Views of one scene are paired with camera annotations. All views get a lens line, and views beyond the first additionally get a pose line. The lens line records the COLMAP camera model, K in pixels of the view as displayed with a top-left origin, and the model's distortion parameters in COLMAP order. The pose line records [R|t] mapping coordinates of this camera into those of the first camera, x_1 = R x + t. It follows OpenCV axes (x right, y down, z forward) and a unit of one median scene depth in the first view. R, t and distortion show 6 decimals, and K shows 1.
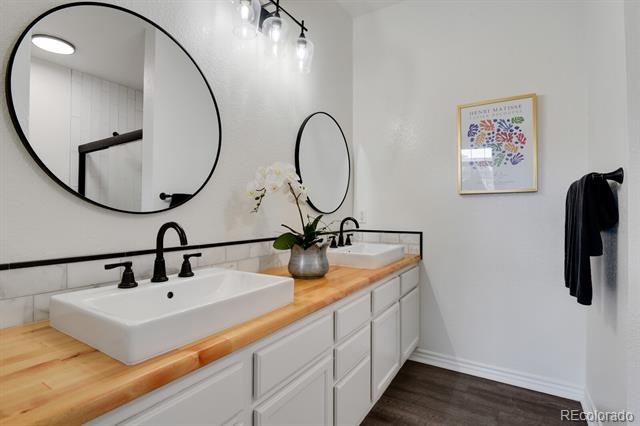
lens RADIAL K [[312.1, 0, 318.8], [0, 312.1, 211.1], [0, 0, 1]] dist [-0.010072, -0.000070]
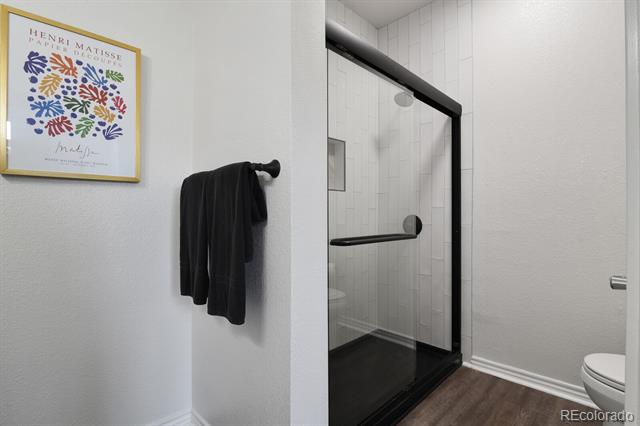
lens RADIAL K [[312.1, 0, 319.3], [0, 312.1, 209.8], [0, 0, 1]] dist [-0.010072, -0.000070]
pose [[0.233334, 0.012787, 0.972313, 0.081372], [-0.006287, 0.999912, -0.011641, 0.007958], [-0.972376, -0.003397, 0.233394, 0.394290]]
